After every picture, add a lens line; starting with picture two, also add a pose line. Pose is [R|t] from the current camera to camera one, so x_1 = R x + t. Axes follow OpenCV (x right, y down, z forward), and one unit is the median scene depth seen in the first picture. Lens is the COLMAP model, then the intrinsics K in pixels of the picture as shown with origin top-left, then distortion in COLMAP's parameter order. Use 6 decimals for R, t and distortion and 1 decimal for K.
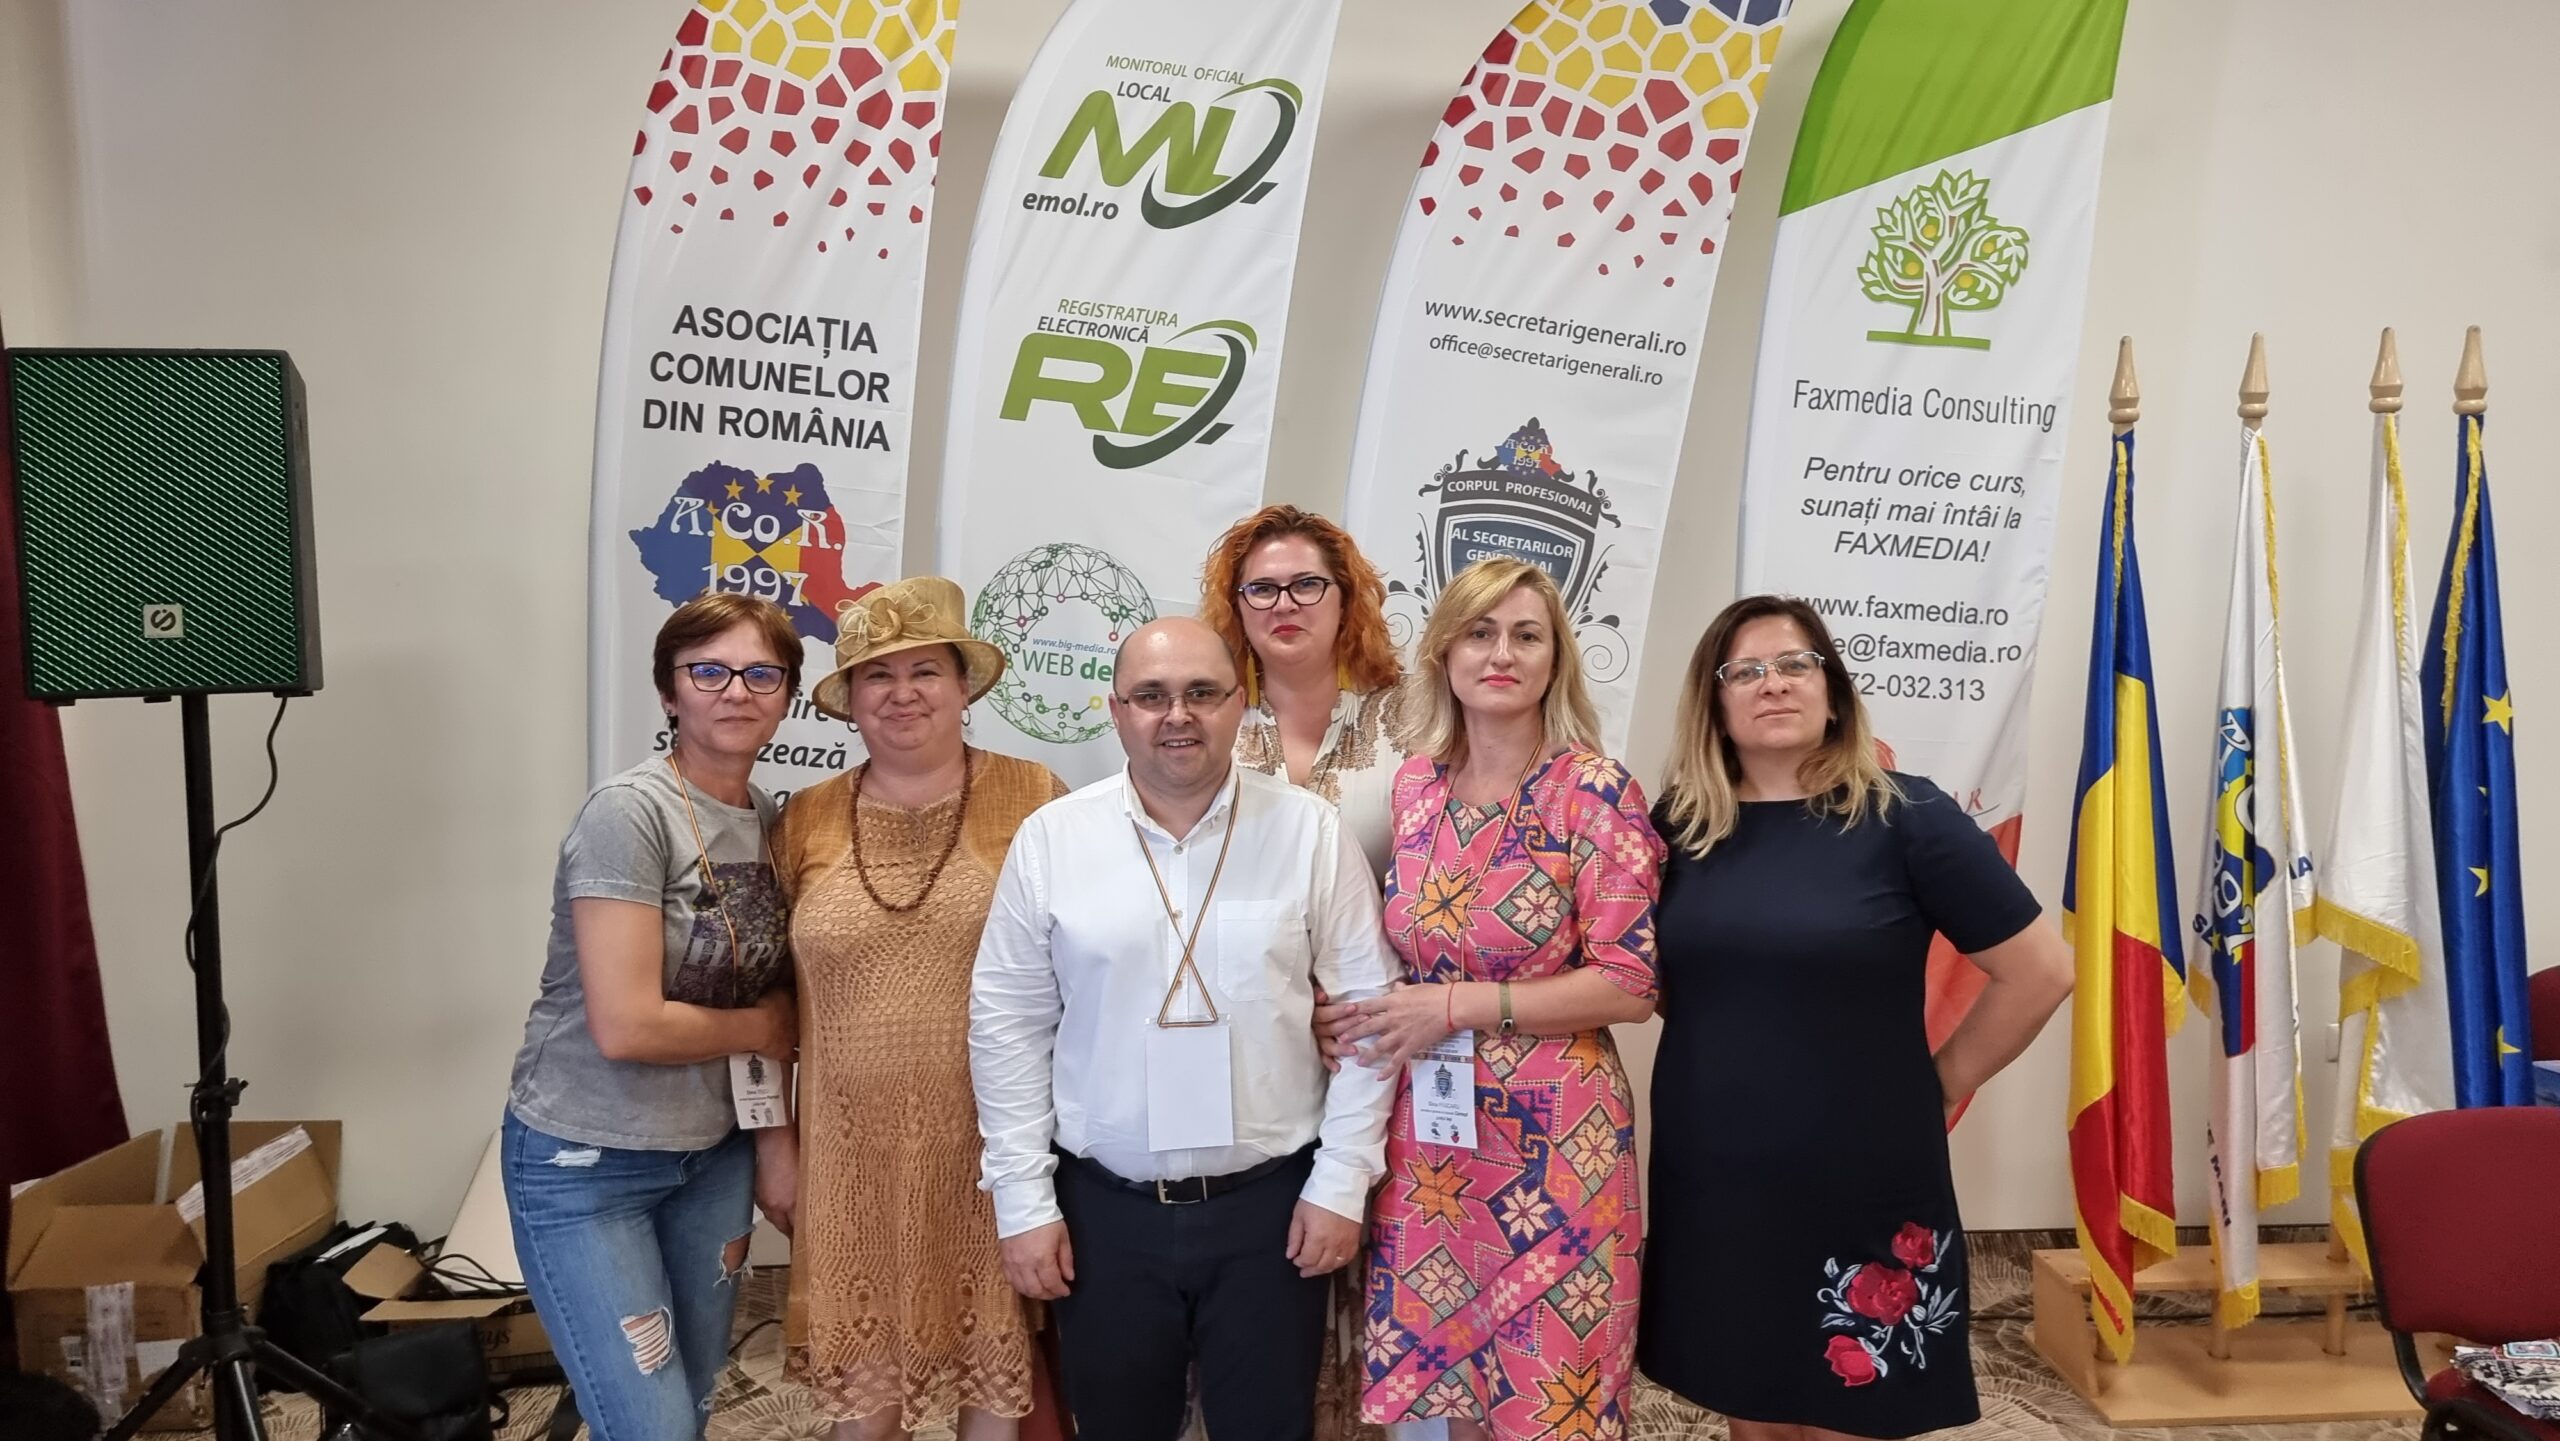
lens RADIAL K [[1976.6, 0, 1354.6], [0, 1976.6, 650.0], [0, 0, 1]] dist [0.111304, -0.139725]
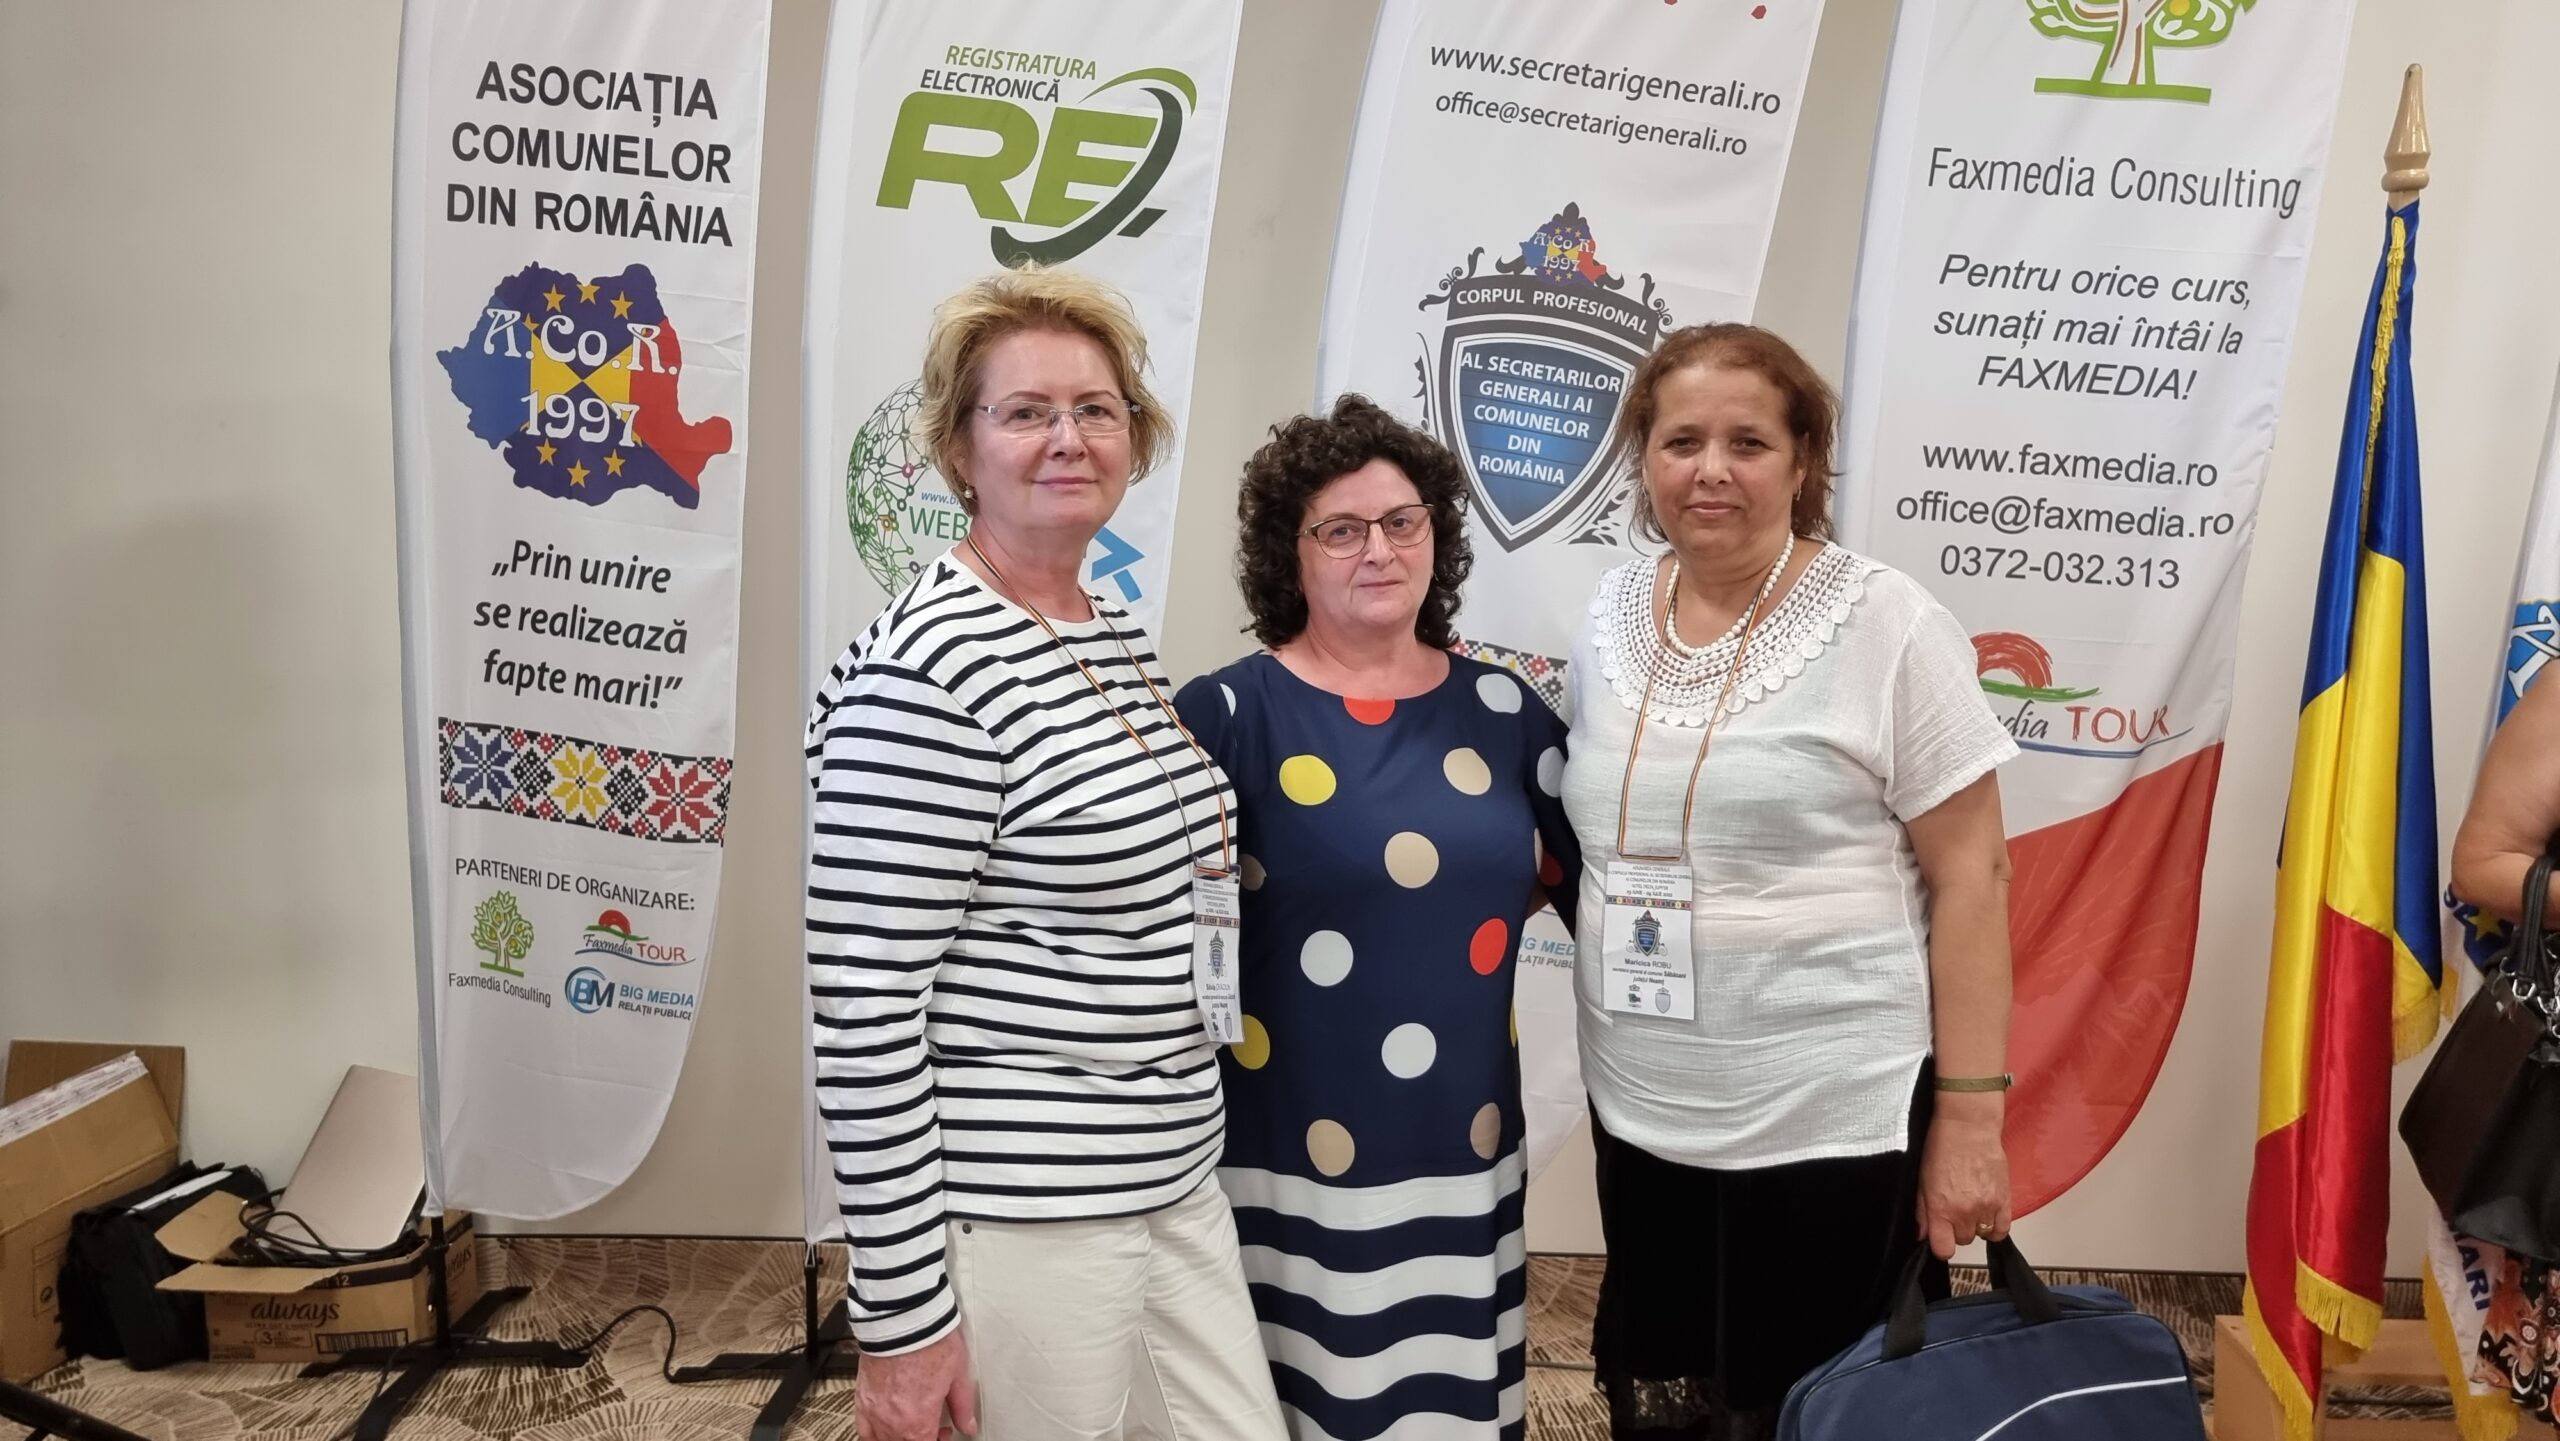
lens RADIAL K [[1967.4, 0, 1313.6], [0, 1967.4, 690.5], [0, 0, 1]] dist [0.066625, -0.044900]
pose [[0.994346, 0.020057, -0.104275, 0.075644], [-0.012661, 0.997388, 0.071110, 0.015028], [0.105429, -0.069388, 0.992003, 0.236064]]
